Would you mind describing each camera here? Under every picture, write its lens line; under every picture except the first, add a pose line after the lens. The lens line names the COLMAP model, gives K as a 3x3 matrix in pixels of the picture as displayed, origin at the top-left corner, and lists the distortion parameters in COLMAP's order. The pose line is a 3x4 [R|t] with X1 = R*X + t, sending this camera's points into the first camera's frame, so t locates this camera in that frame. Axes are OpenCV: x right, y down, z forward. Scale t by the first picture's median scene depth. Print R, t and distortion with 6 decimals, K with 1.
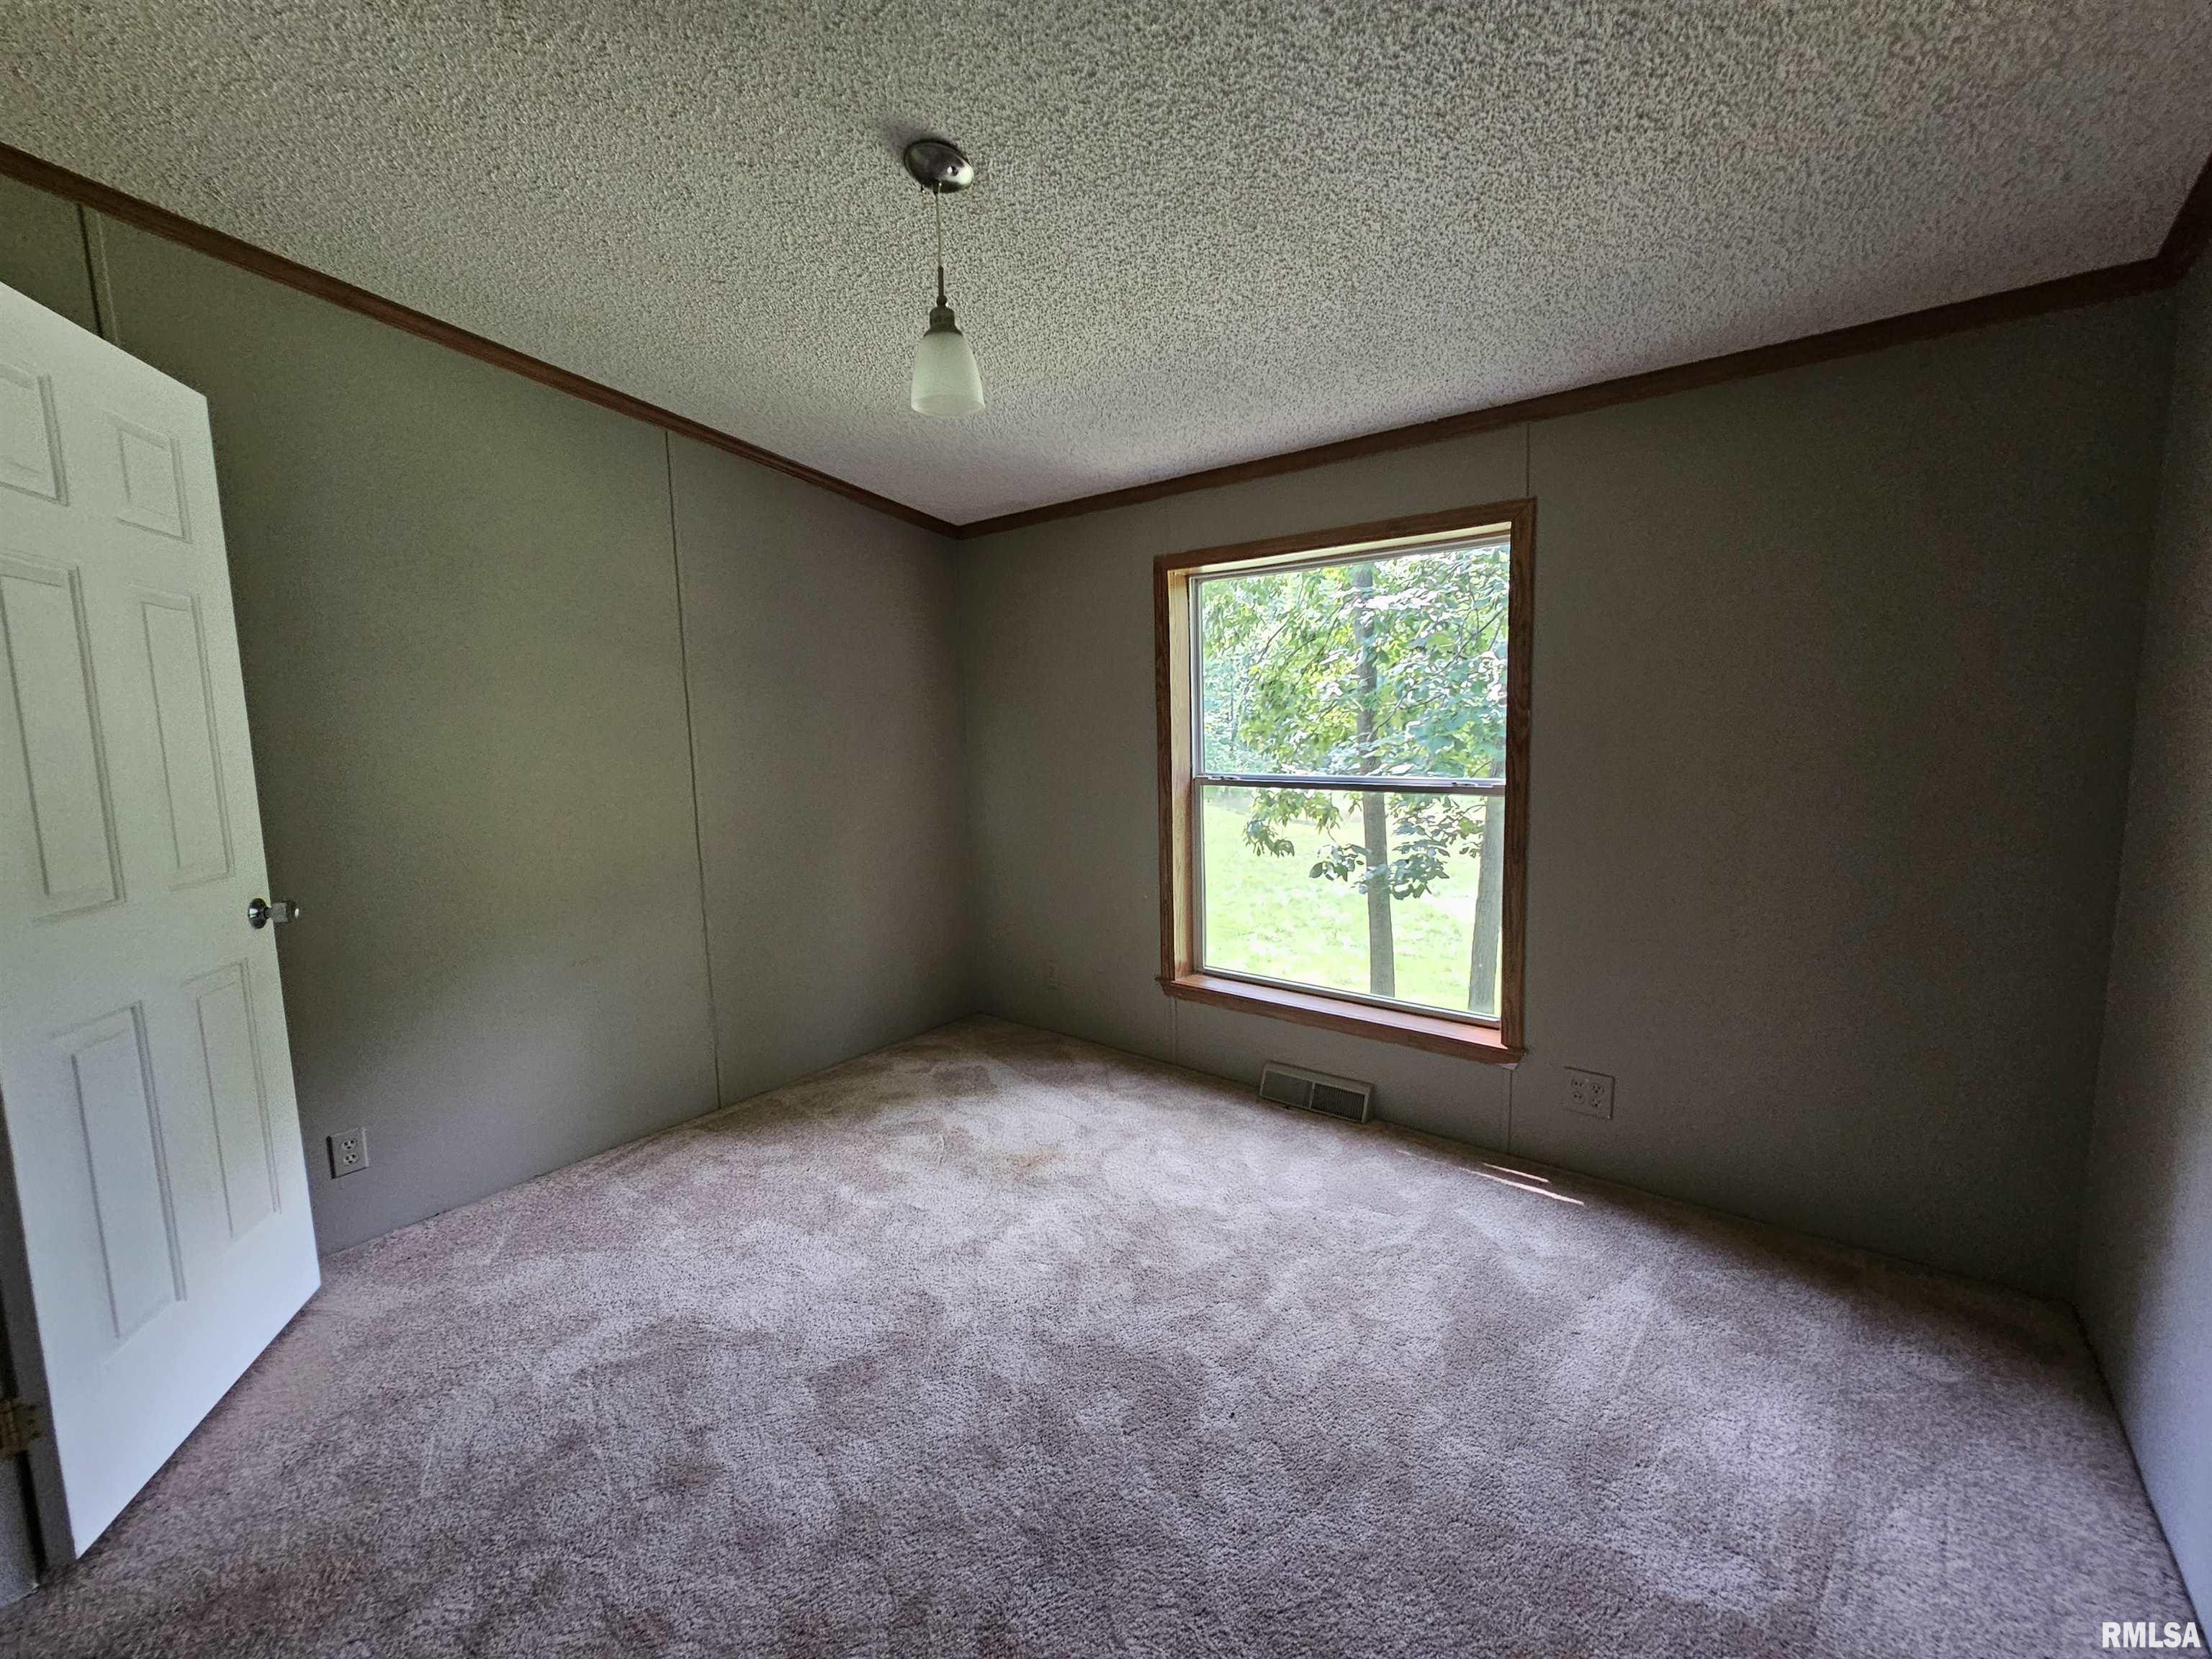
lens RADIAL K [[901.8, 0, 1114.4], [0, 901.8, 822.6], [0, 0, 1]] dist [-0.001585, -0.000003]
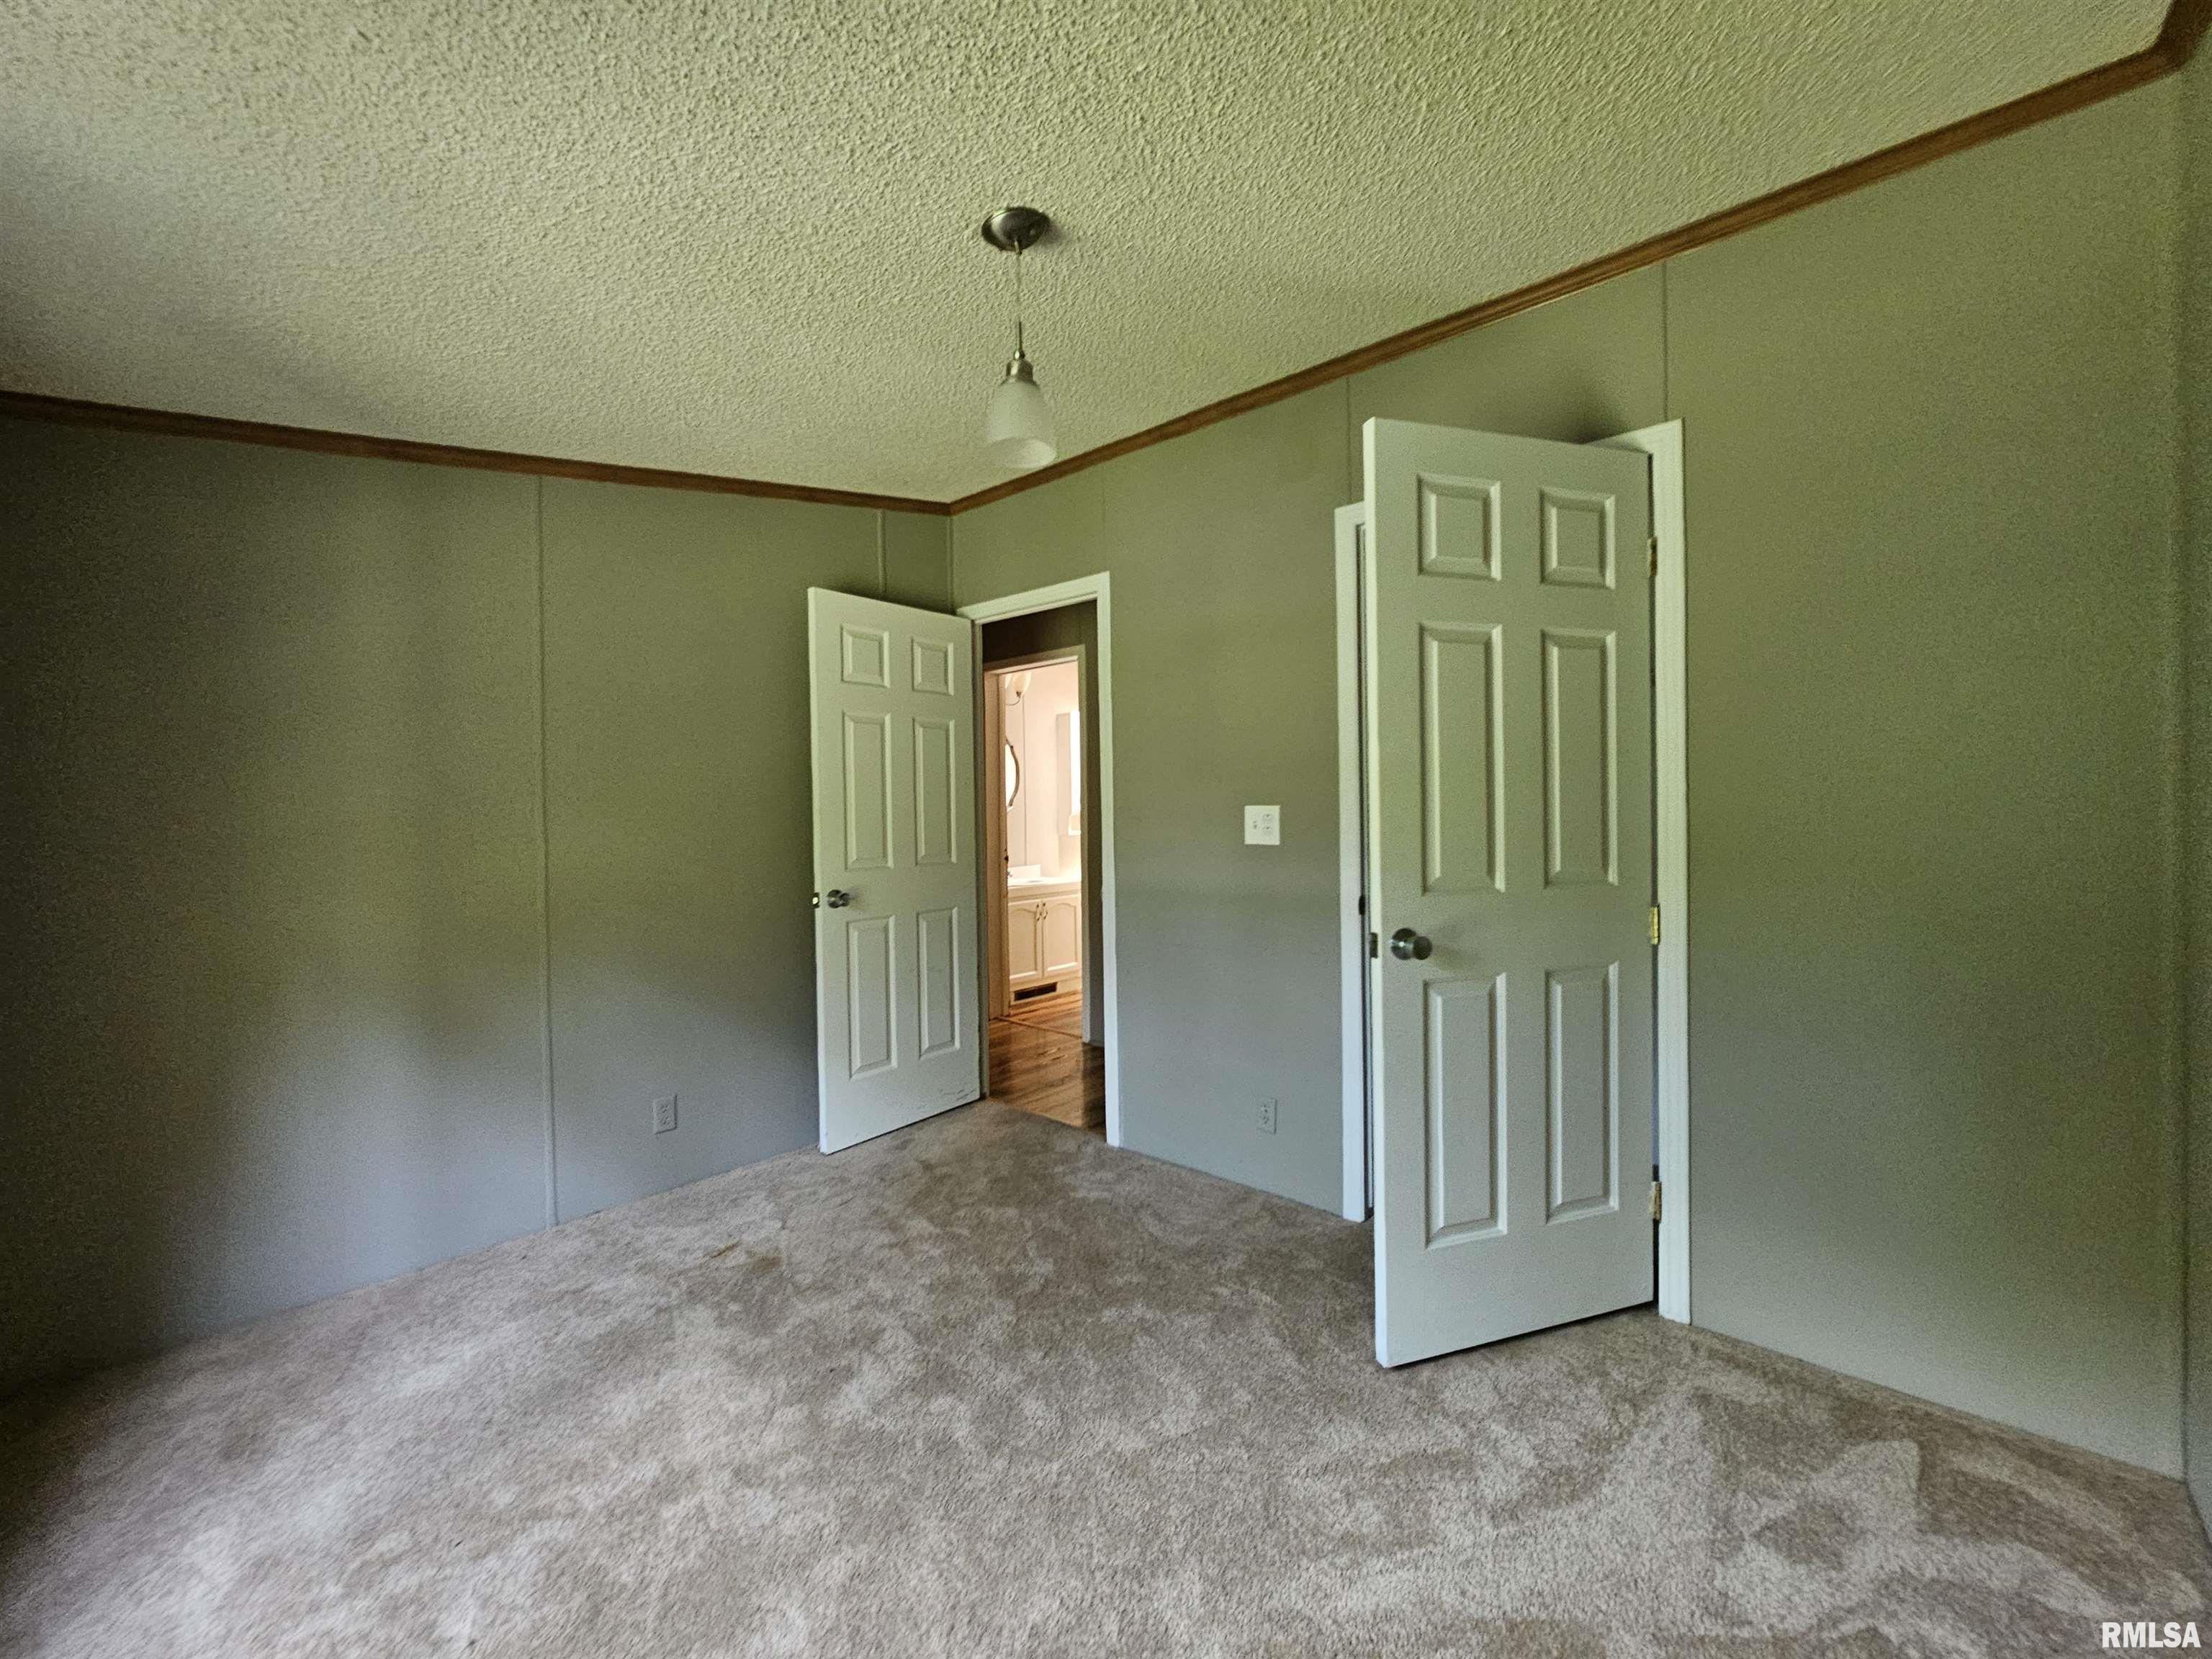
lens RADIAL K [[901.8, 0, 1114.4], [0, 901.8, 822.6], [0, 0, 1]] dist [-0.001585, -0.000003]
pose [[-0.998334, 0.035208, 0.045709, -0.212737], [0.041200, 0.989632, 0.137589, -0.131235], [-0.040390, 0.139243, -0.989434, 1.378776]]
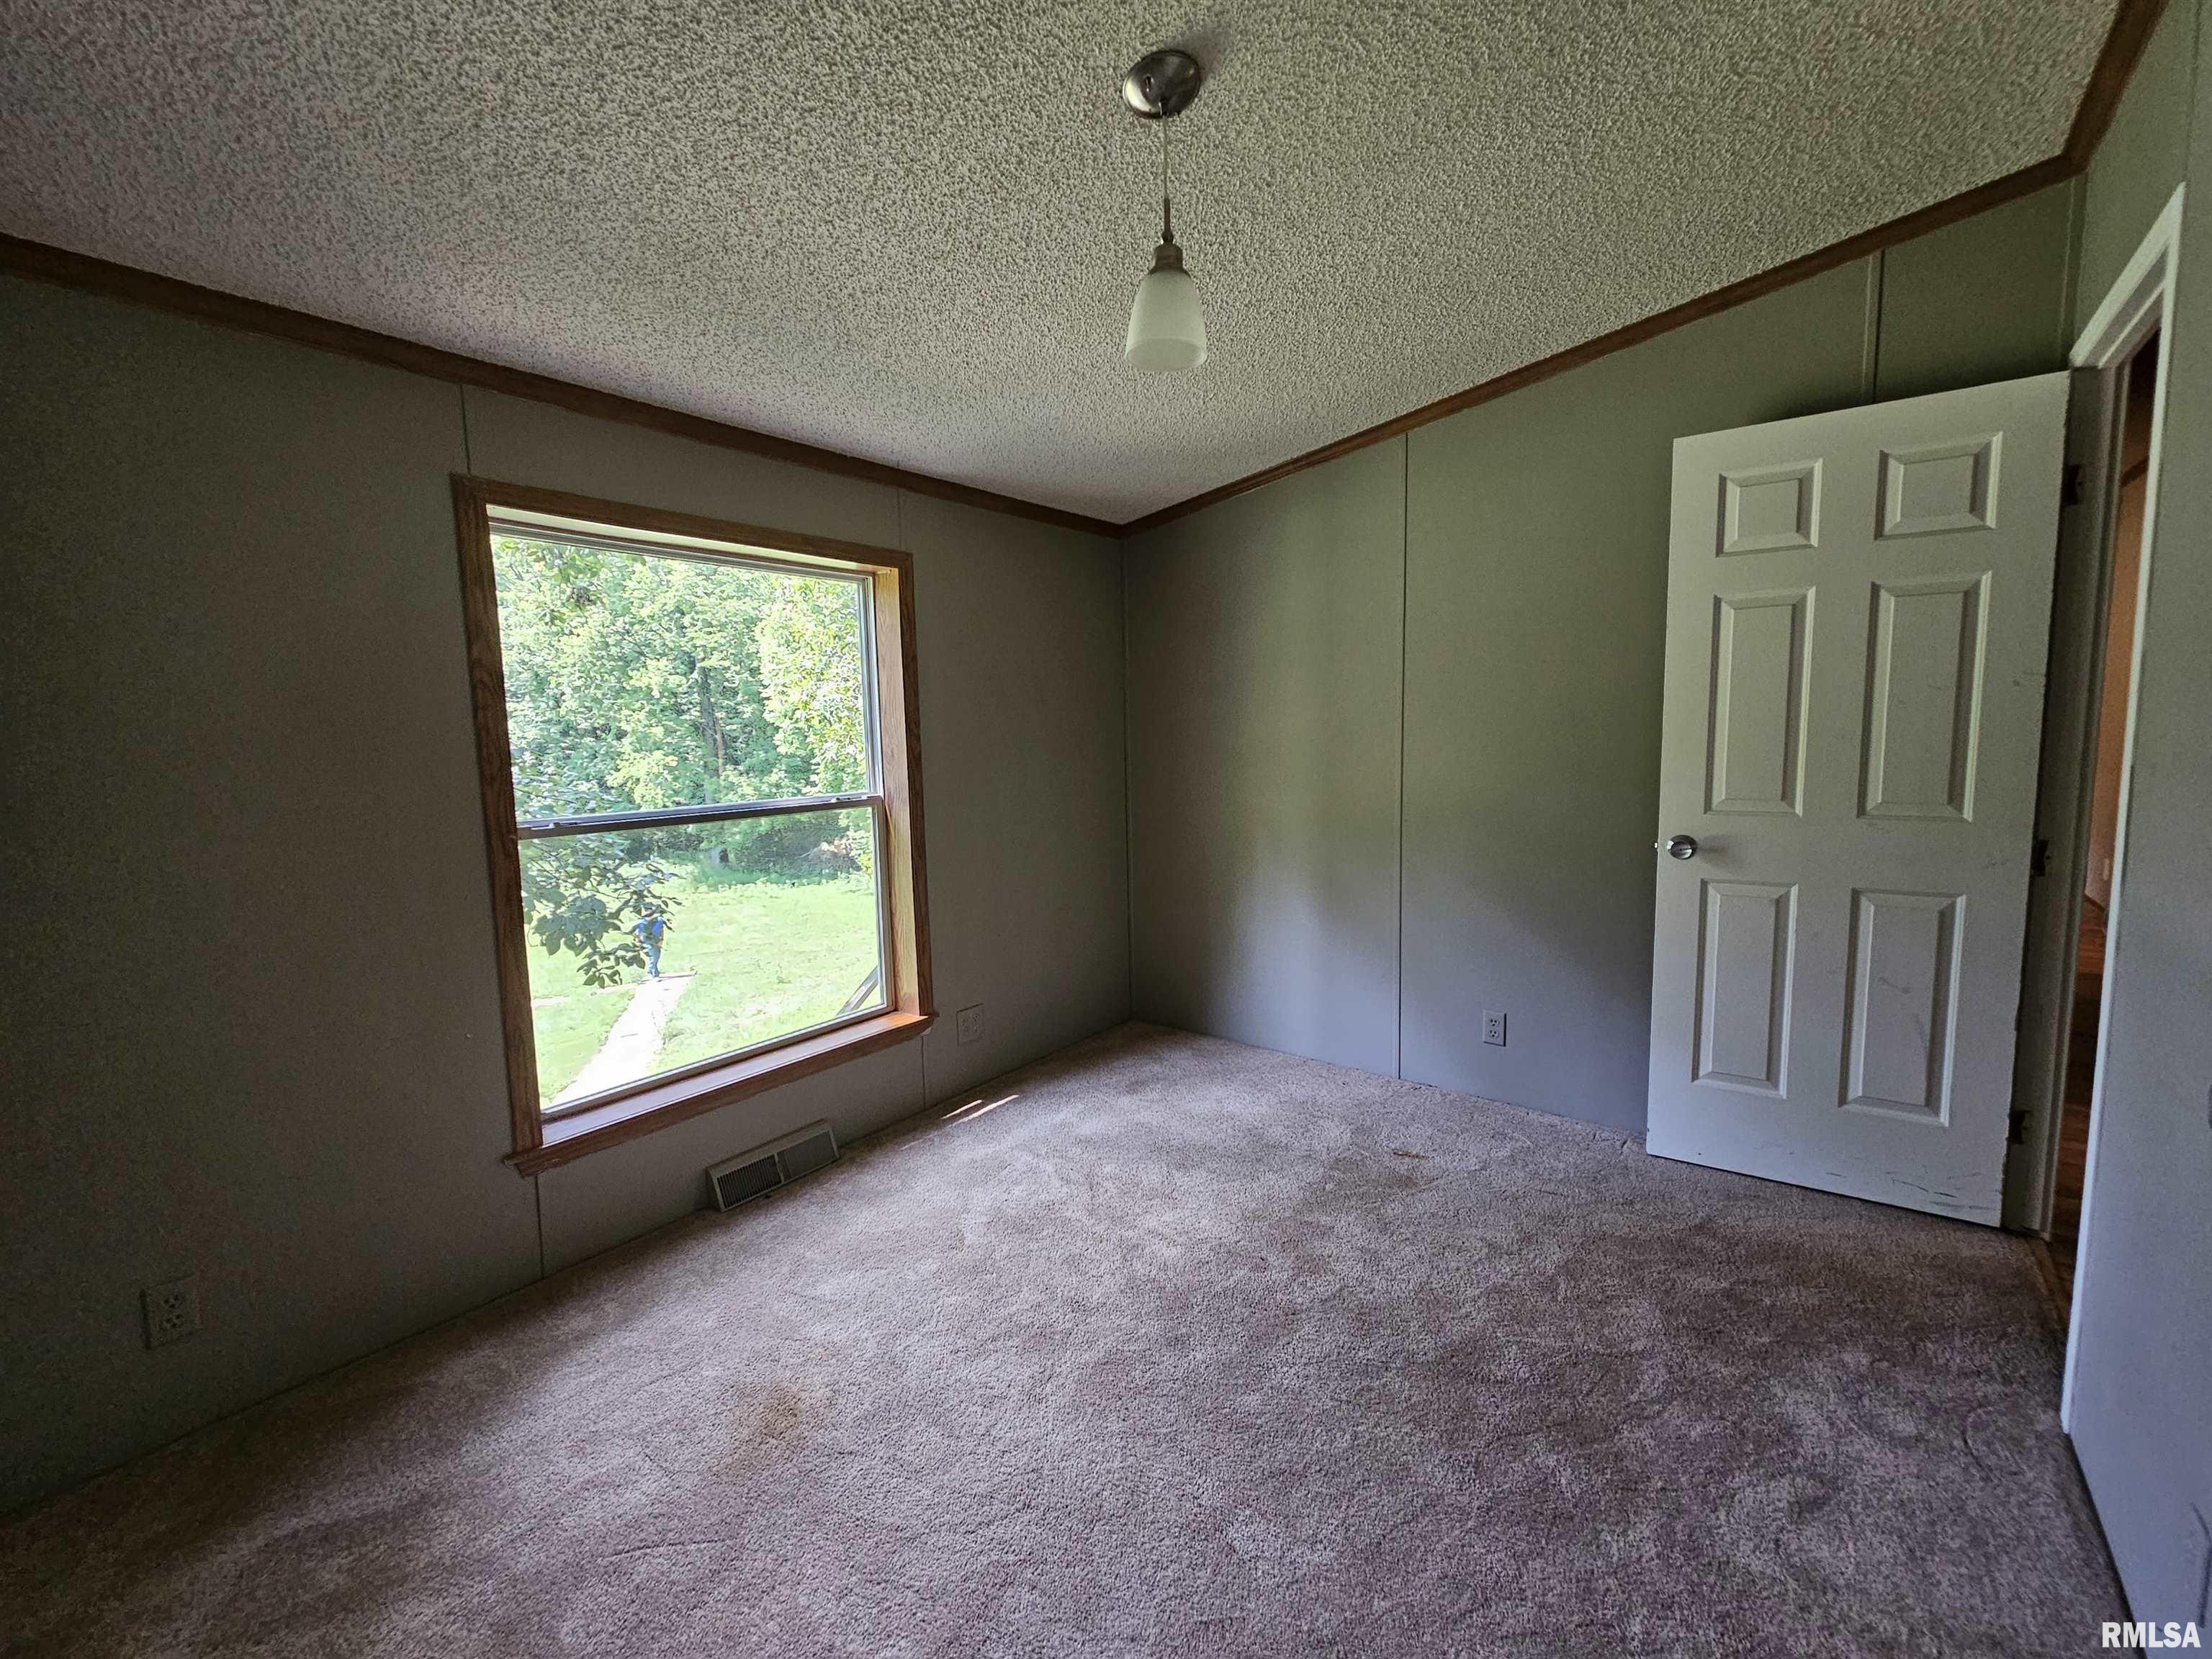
lens RADIAL K [[901.8, 0, 1114.4], [0, 901.8, 822.6], [0, 0, 1]] dist [-0.001585, -0.000003]
pose [[-0.002247, -0.080642, 0.996741, -0.740939], [0.143921, 0.986340, 0.080125, -0.059193], [-0.989587, 0.143632, 0.009390, 0.745143]]
